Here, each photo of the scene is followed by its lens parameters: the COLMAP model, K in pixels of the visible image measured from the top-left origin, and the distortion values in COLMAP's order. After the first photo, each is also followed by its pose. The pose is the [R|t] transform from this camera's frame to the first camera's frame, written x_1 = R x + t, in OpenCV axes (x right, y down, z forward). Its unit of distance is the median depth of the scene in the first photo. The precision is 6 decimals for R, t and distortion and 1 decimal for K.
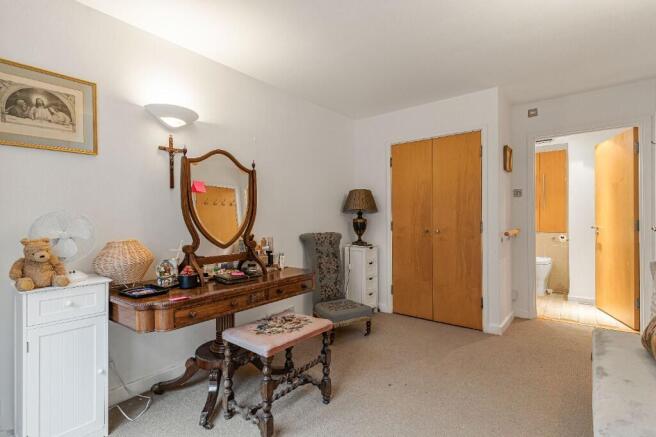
lens RADIAL K [[323.0, 0, 330.0], [0, 323.0, 208.4], [0, 0, 1]] dist [0.000372, 0.000373]
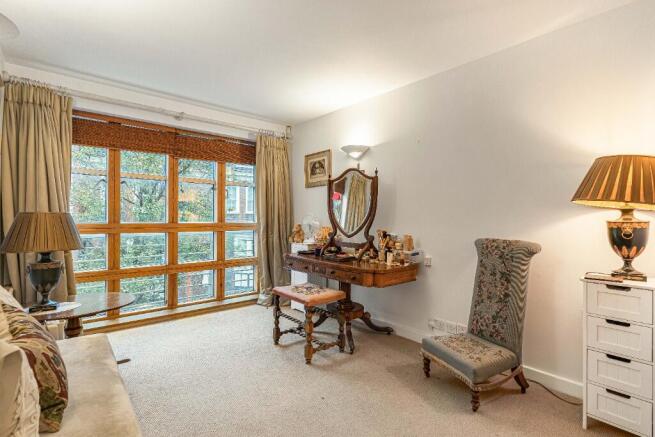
lens RADIAL K [[322.5, 0, 329.5], [0, 322.5, 208.4], [0, 0, 1]] dist [0.000372, 0.000373]
pose [[-0.203765, -0.019108, -0.978833, 0.995493], [0.021880, 0.999471, -0.024066, 0.026084], [0.978775, -0.026320, -0.203239, 1.115122]]
